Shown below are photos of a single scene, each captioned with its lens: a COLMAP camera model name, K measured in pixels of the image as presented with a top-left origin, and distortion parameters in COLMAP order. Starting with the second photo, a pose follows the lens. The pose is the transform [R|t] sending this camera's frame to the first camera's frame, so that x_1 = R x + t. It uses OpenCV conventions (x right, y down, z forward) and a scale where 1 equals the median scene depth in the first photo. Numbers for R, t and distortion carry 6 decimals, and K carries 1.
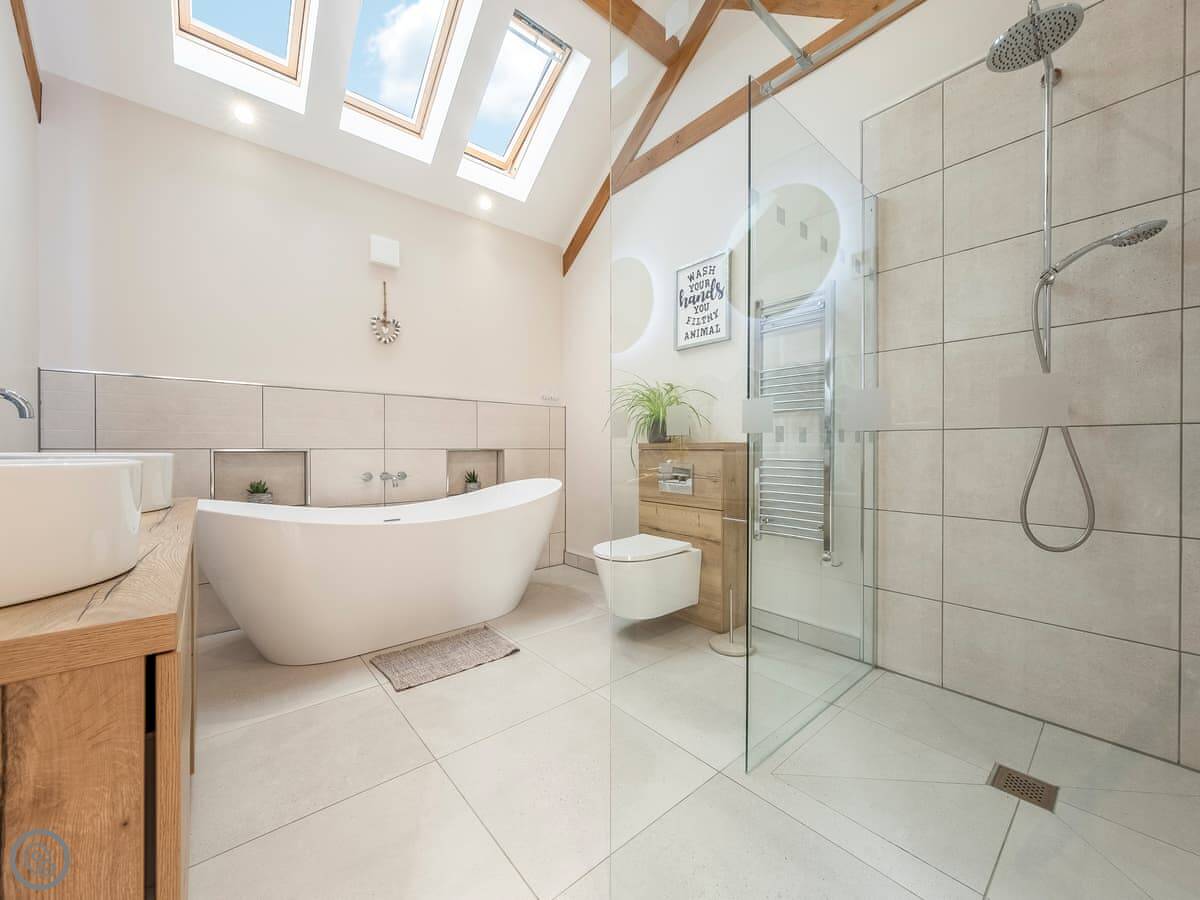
lens RADIAL K [[464.7, 0, 605.1], [0, 464.7, 449.4], [0, 0, 1]] dist [-0.000315, 0.000039]
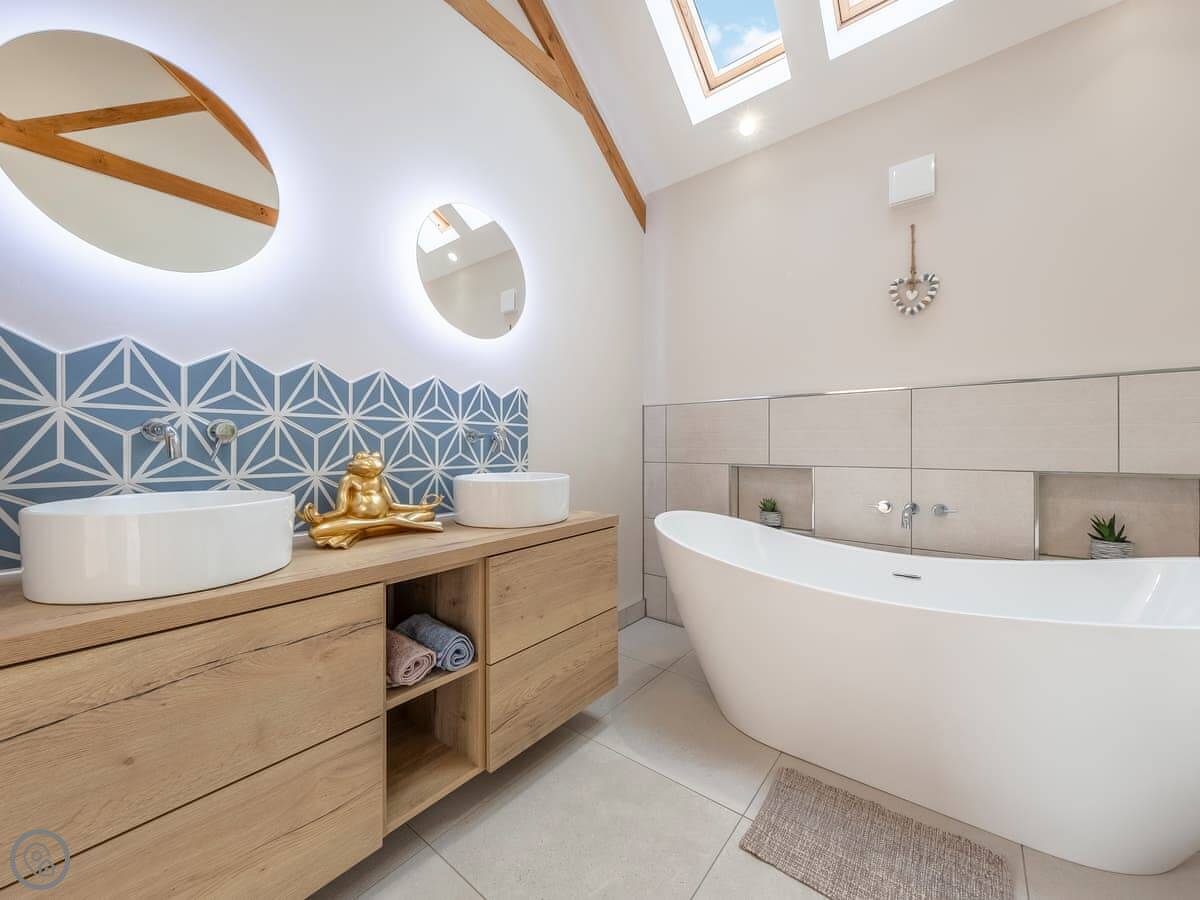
lens RADIAL K [[464.7, 0, 604.6], [0, 464.7, 446.6], [0, 0, 1]] dist [-0.000315, 0.000039]
pose [[0.203592, -0.002522, -0.979053, 0.104475], [-0.002523, 0.999992, -0.003100, -0.030144], [0.979053, 0.003101, 0.203584, 0.420219]]
